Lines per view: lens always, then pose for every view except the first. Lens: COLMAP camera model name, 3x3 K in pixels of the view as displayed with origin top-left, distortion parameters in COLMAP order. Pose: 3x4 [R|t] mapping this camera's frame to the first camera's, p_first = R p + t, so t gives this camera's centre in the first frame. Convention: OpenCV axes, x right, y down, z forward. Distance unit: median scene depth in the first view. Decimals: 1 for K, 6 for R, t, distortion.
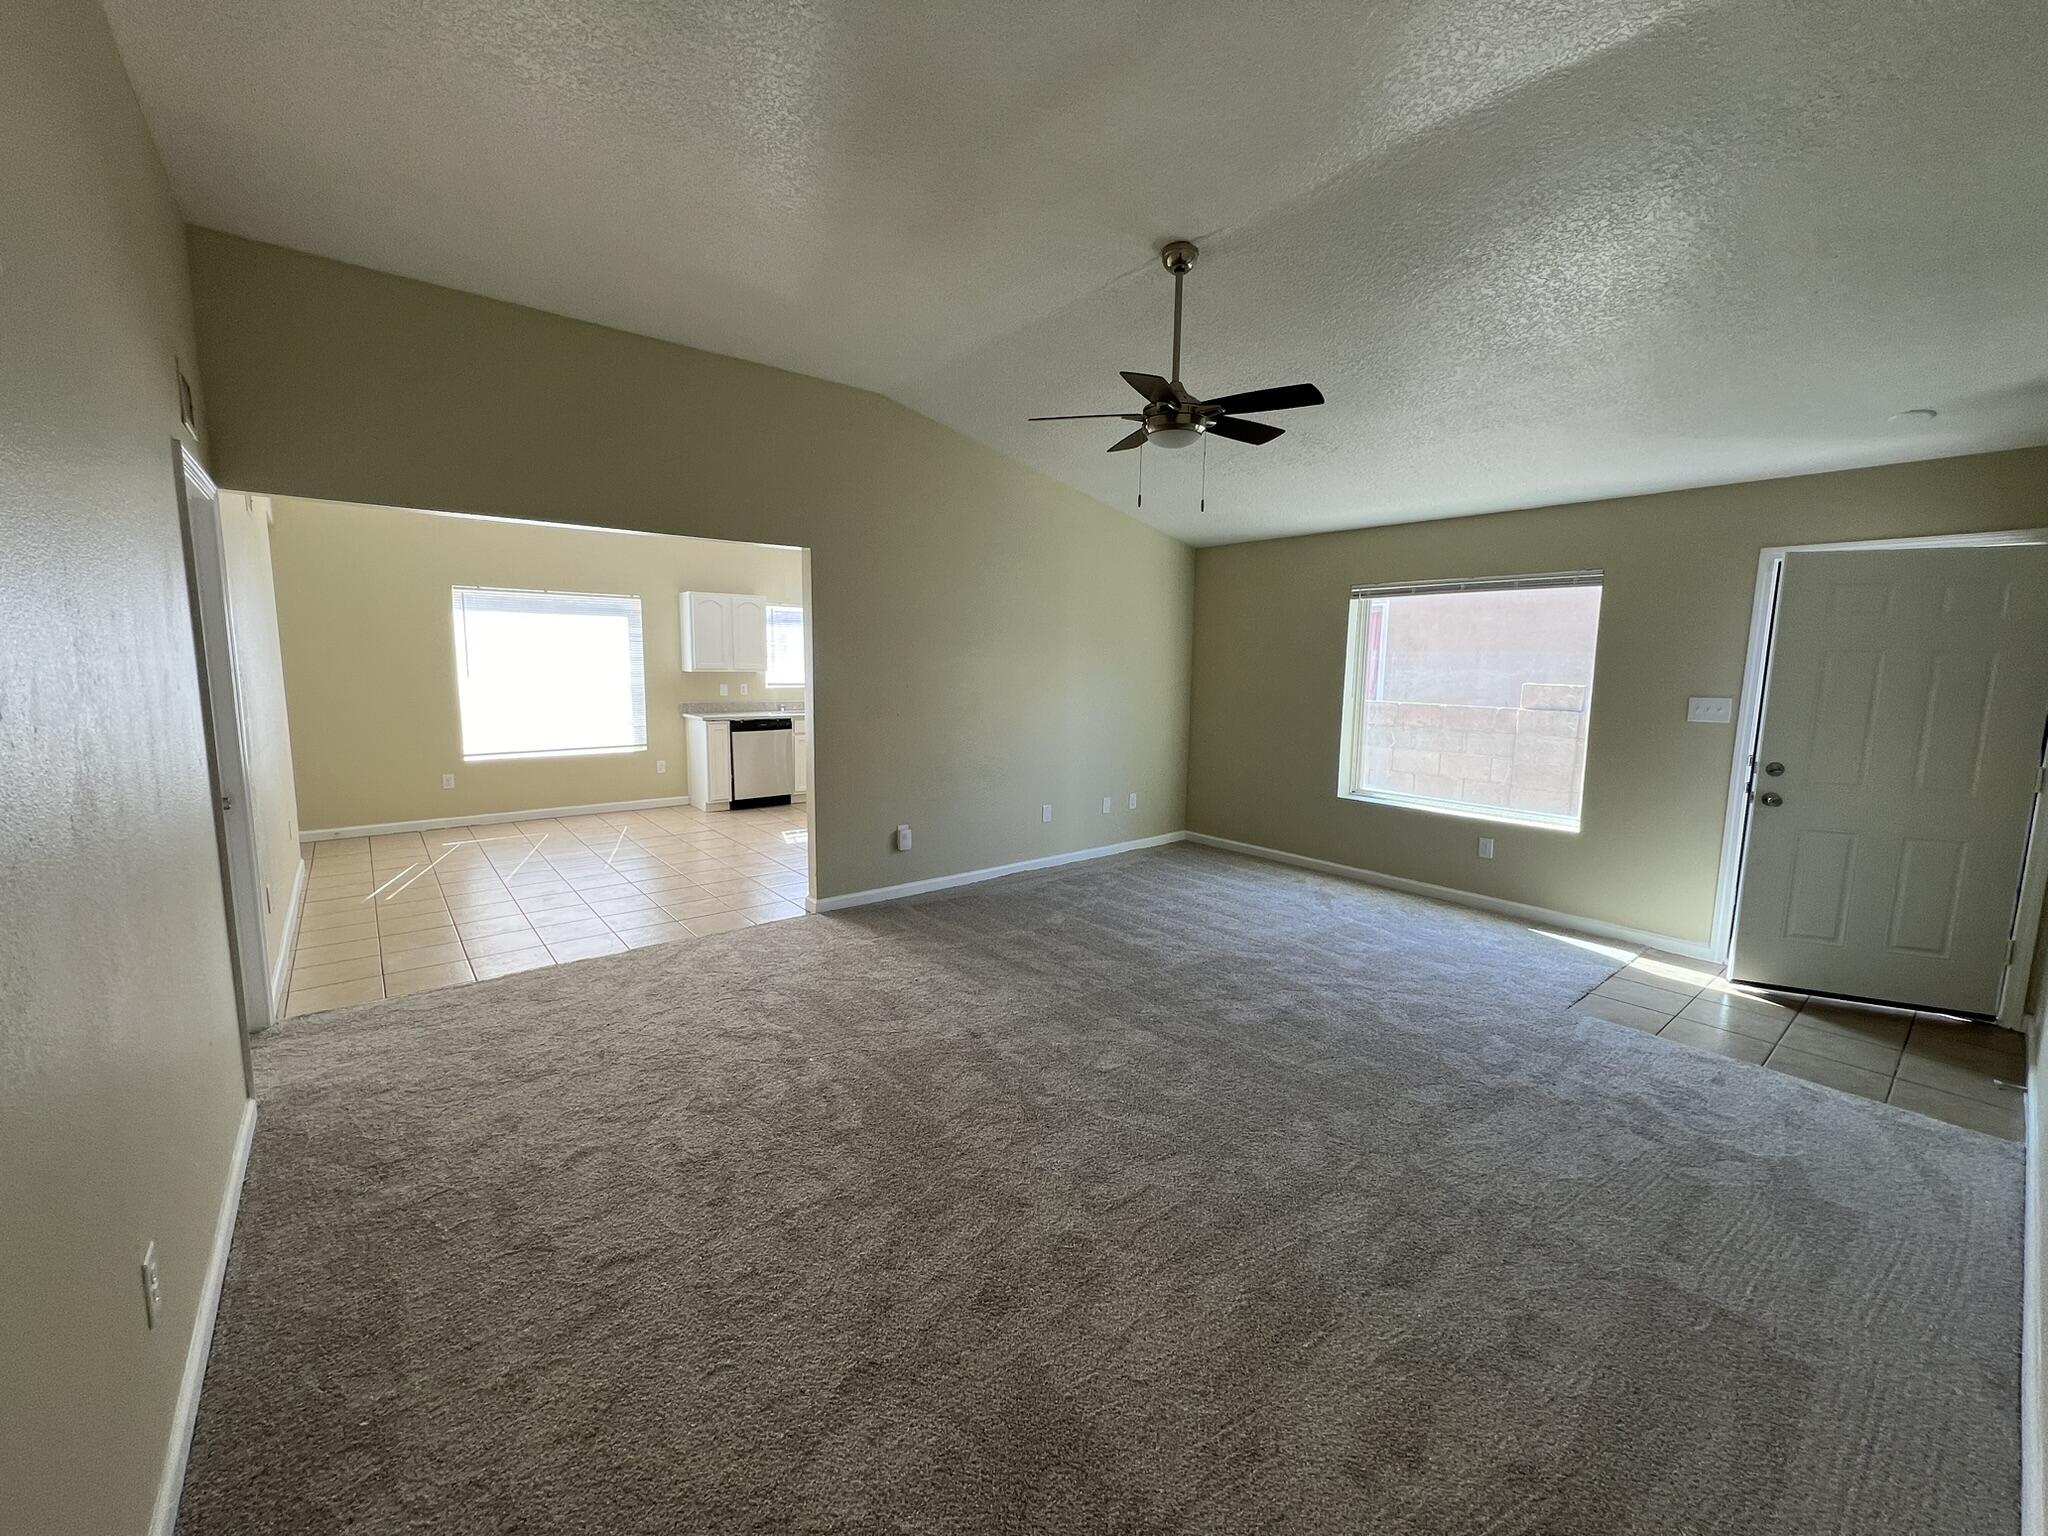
lens RADIAL K [[818.3, 0, 1024.0], [0, 818.3, 768.0], [0, 0, 1]] dist [-0.000837, 0.000369]
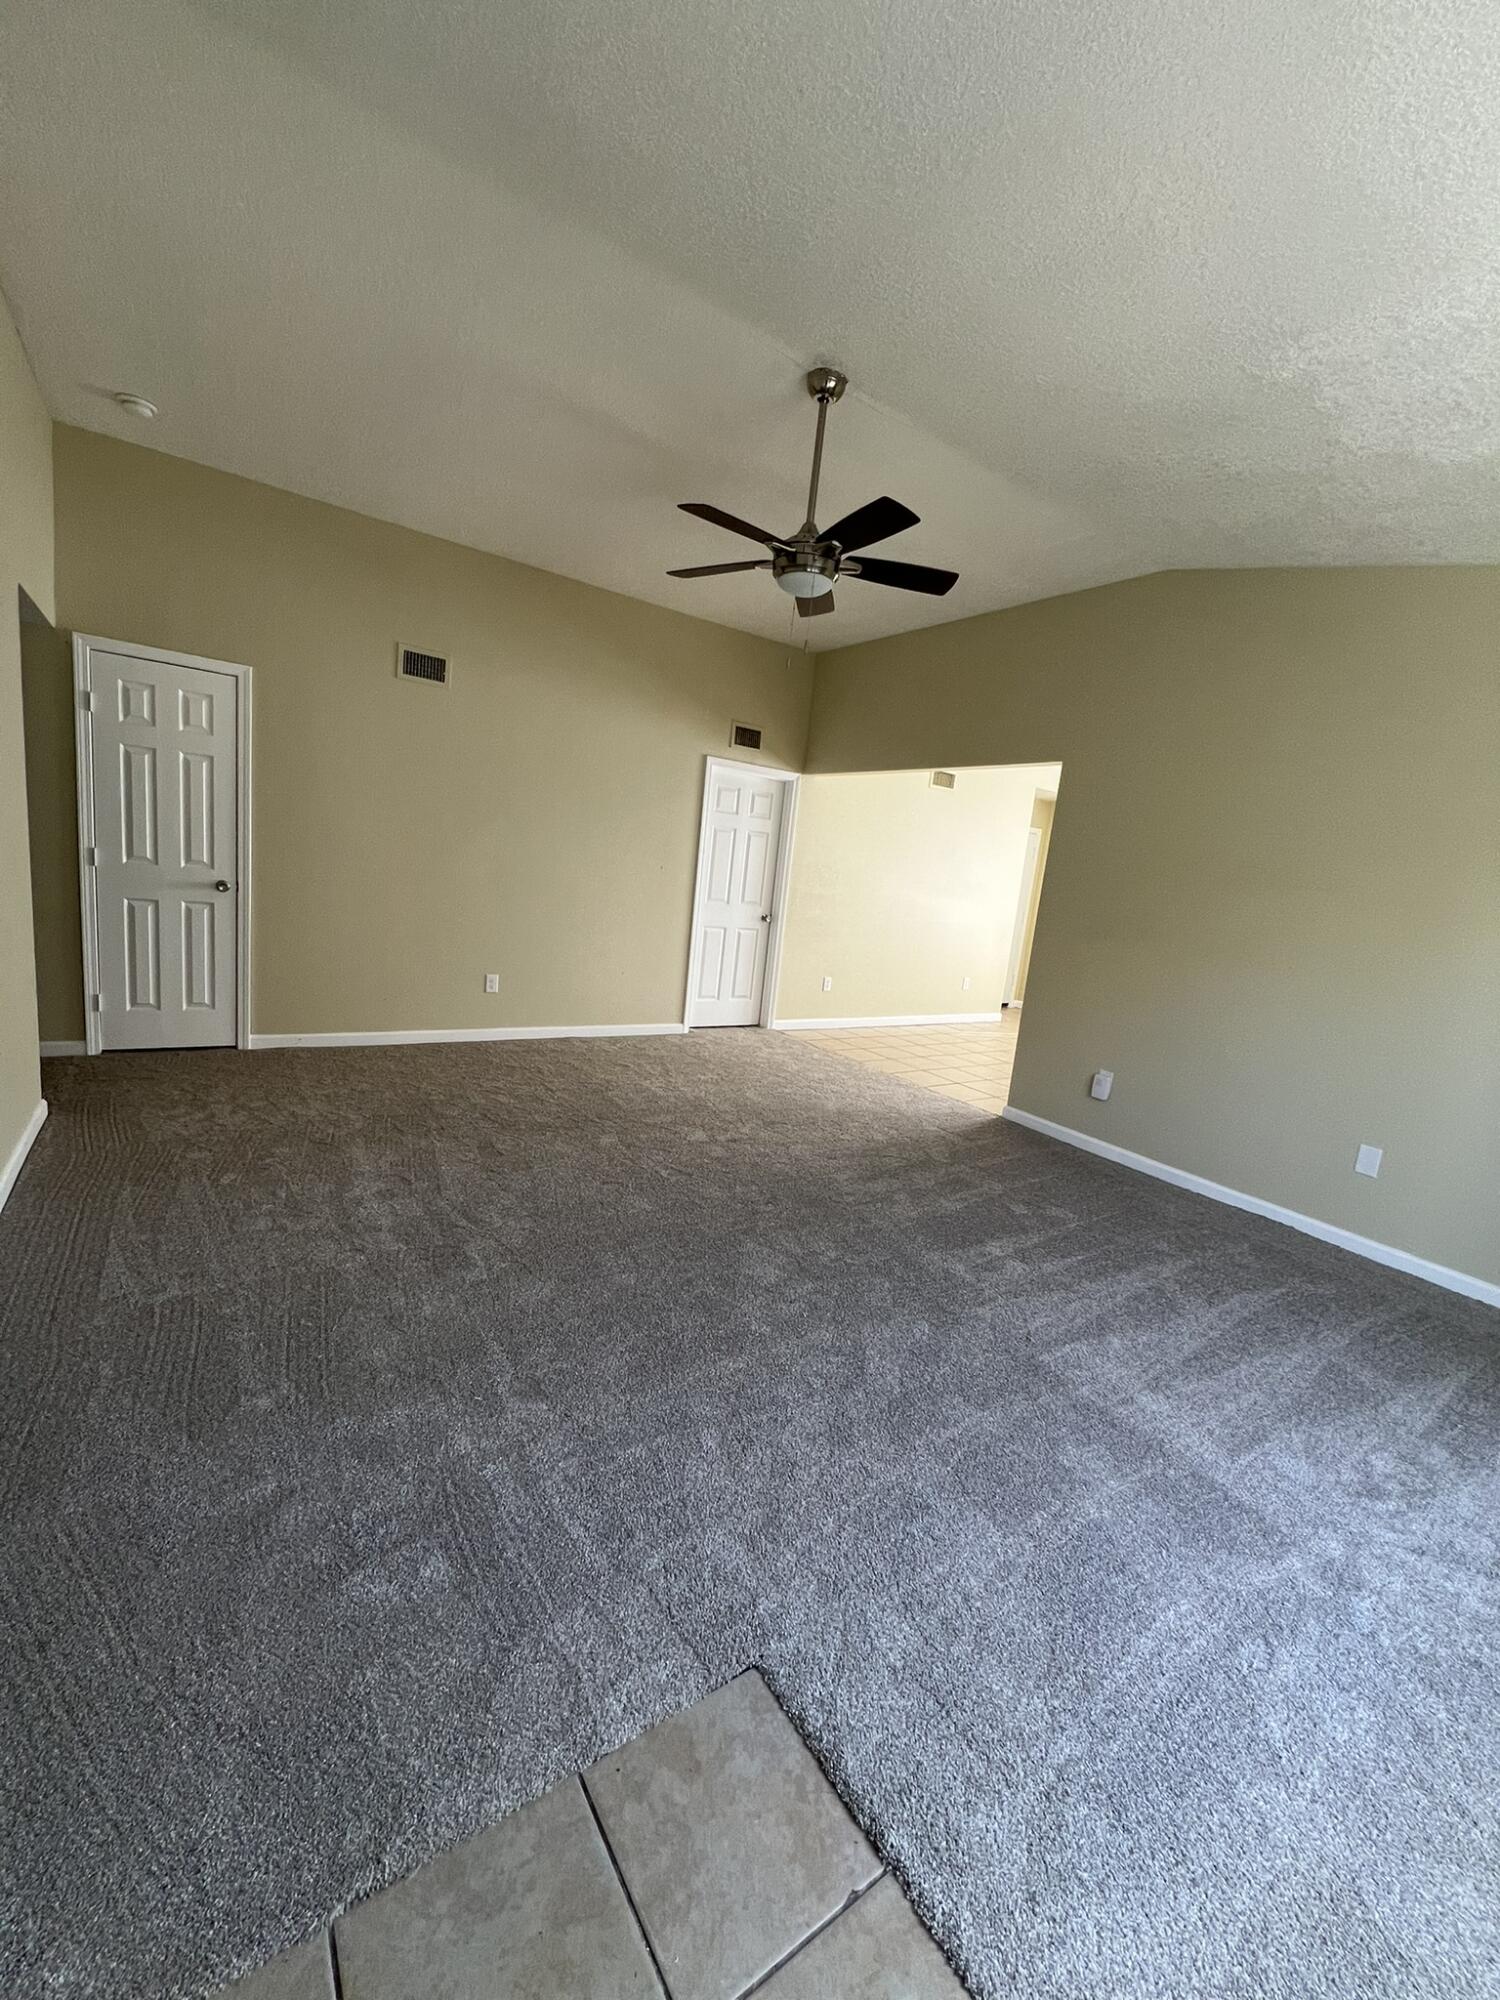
lens RADIAL K [[799.1, 0, 750.0], [0, 799.1, 1000.0], [0, 0, 1]] dist [-0.000837, 0.000369]
pose [[-0.087832, 0.140228, -0.986216, 0.730808], [-0.233246, 0.959624, 0.157220, -0.047598], [0.968443, 0.243839, -0.051578, 0.697968]]
